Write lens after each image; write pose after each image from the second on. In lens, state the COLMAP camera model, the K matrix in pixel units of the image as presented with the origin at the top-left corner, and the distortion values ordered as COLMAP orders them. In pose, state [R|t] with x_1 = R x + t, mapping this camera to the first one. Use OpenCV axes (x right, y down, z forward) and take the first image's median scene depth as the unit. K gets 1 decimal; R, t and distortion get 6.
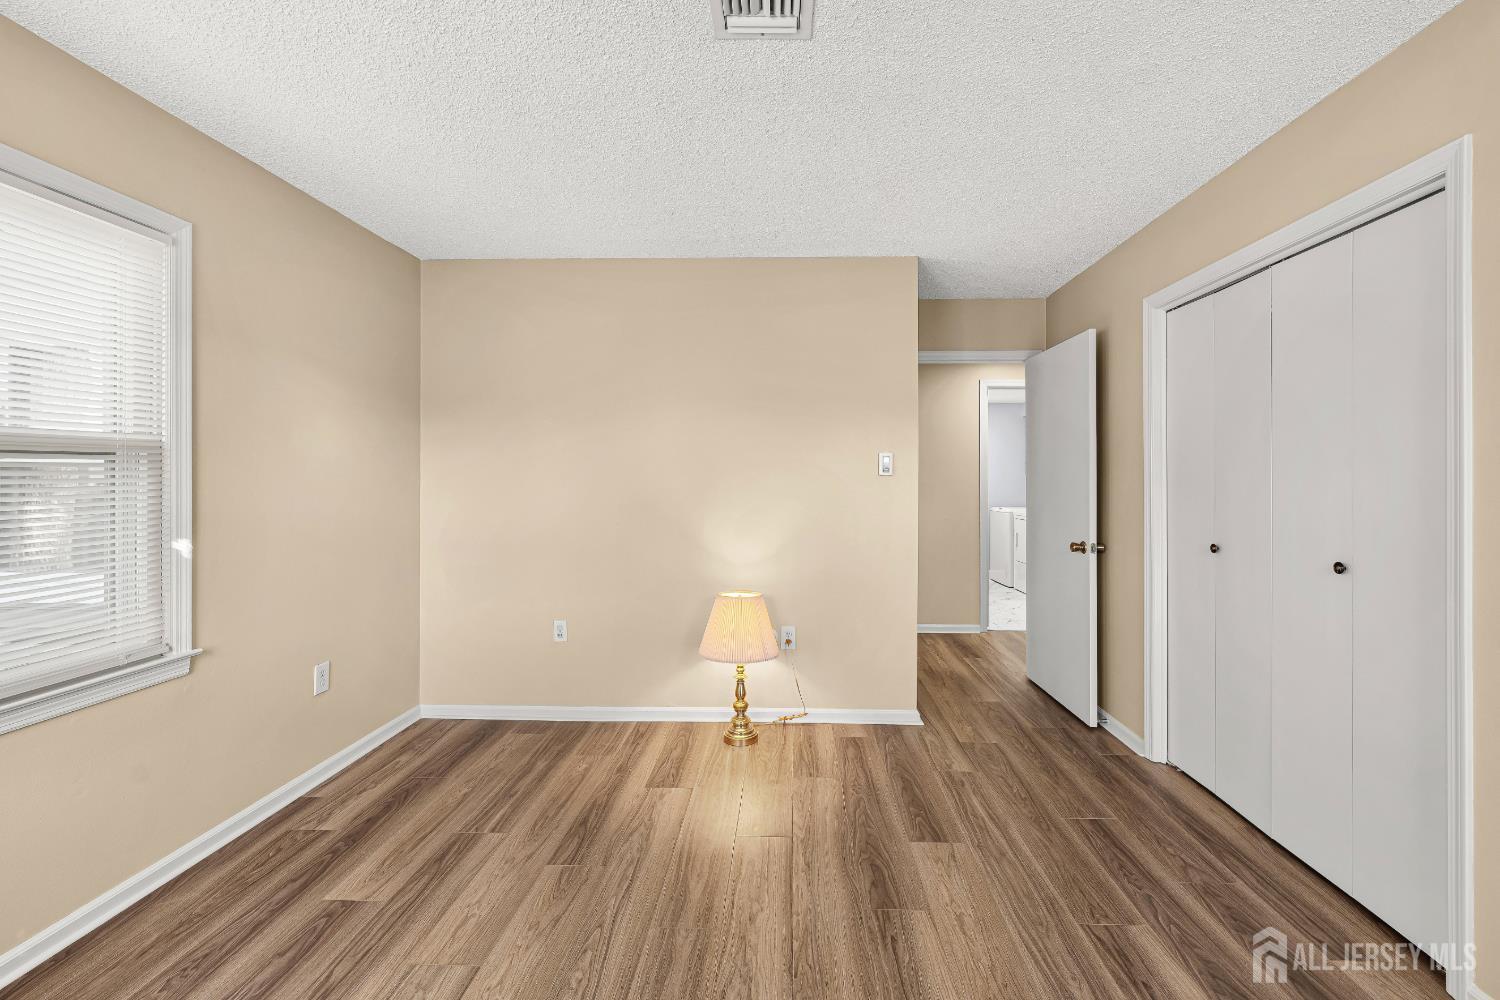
lens RADIAL K [[619.5, 0, 772.8], [0, 619.5, 492.5], [0, 0, 1]] dist [0.001859, 0.000111]
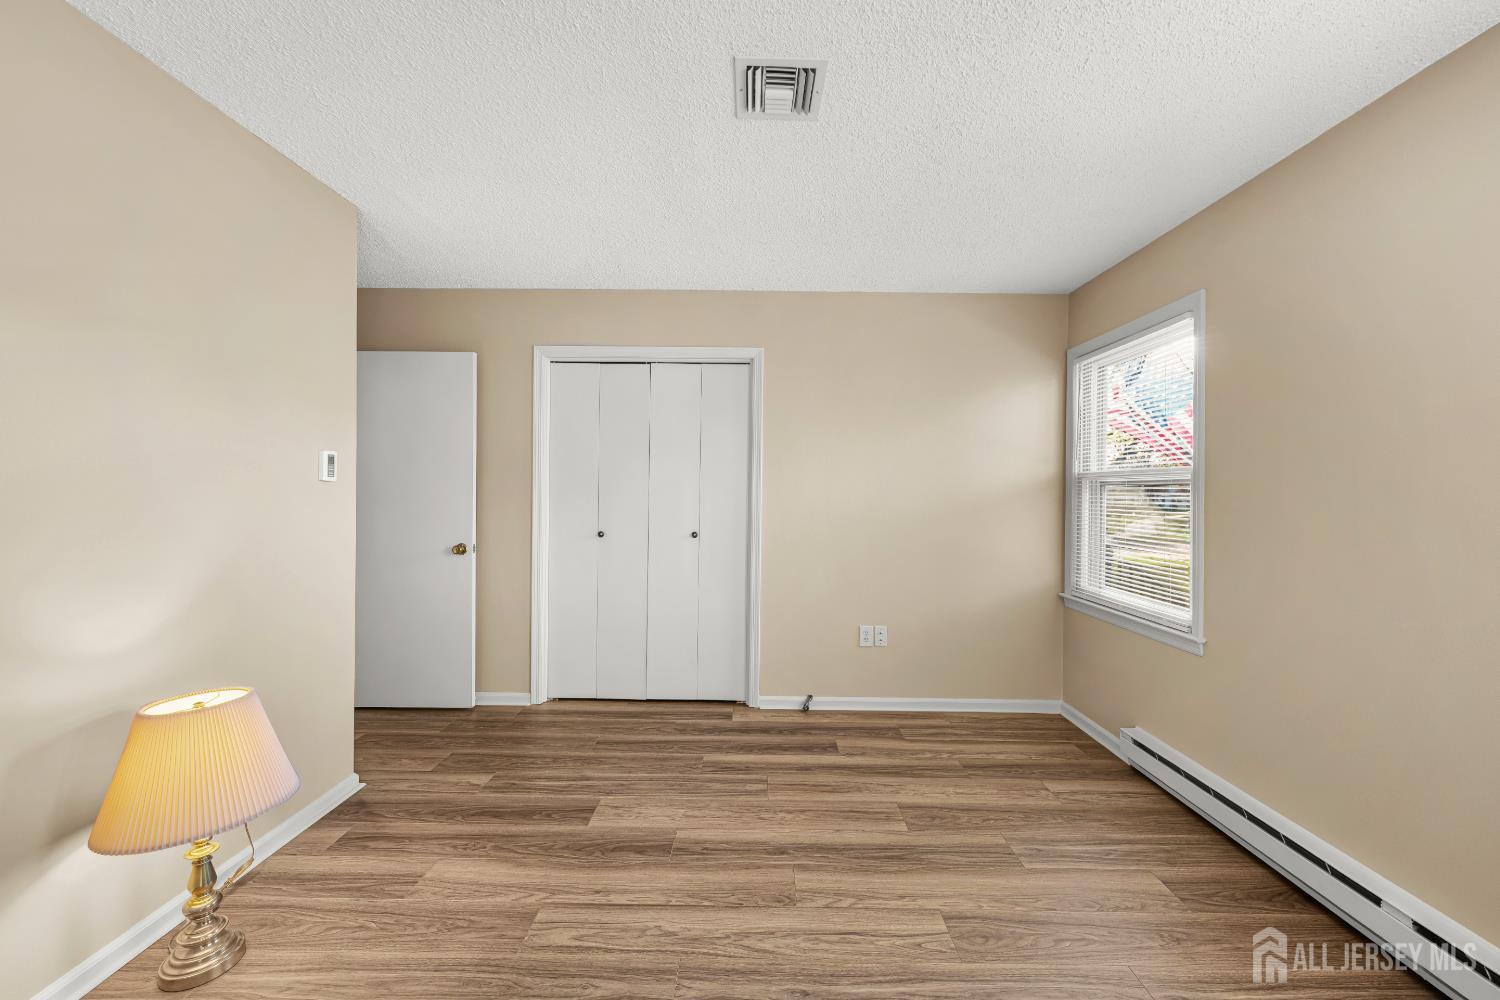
lens RADIAL K [[598.7, 0, 748.2], [0, 598.7, 496.5], [0, 0, 1]] dist [0.003352, 0.000187]
pose [[-0.019783, -0.017766, 0.999646, -0.739164], [0.015291, 0.999720, 0.018070, -0.020659], [-0.999687, 0.015643, -0.019505, 0.663267]]
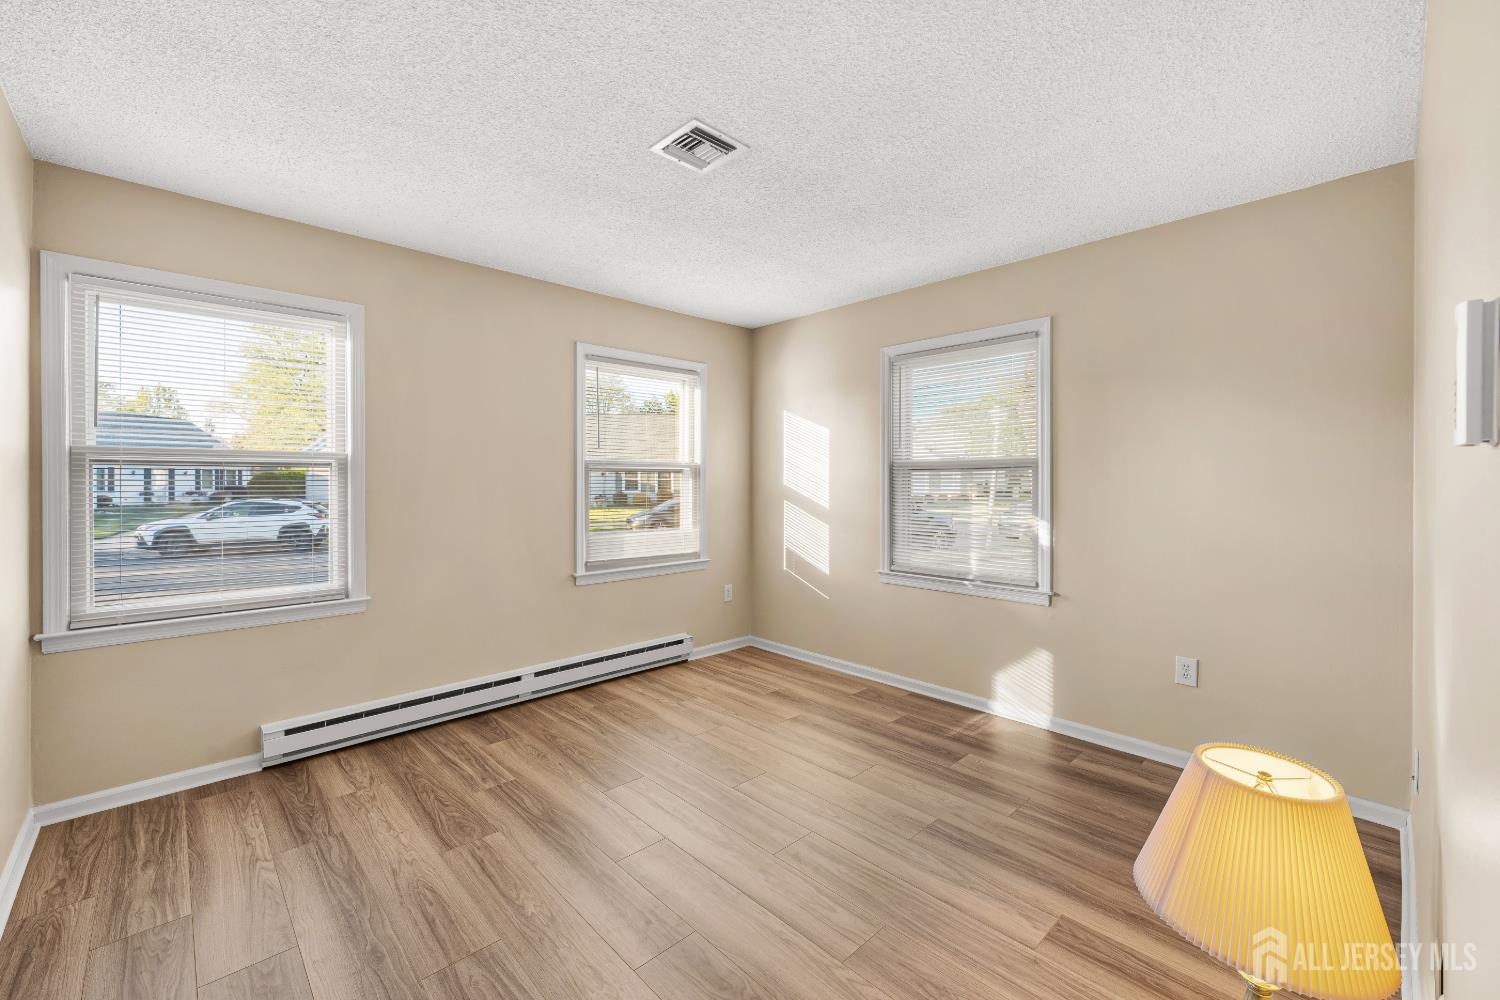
lens RADIAL K [[603.5, 0, 756.1], [0, 603.5, 478.1], [0, 0, 1]] dist [0.000496, 0.000062]
pose [[-0.693685, -0.006152, -0.720252, 0.576180], [-0.021516, 0.999694, 0.012184, -0.027904], [0.719957, 0.023949, -0.693605, 1.299658]]
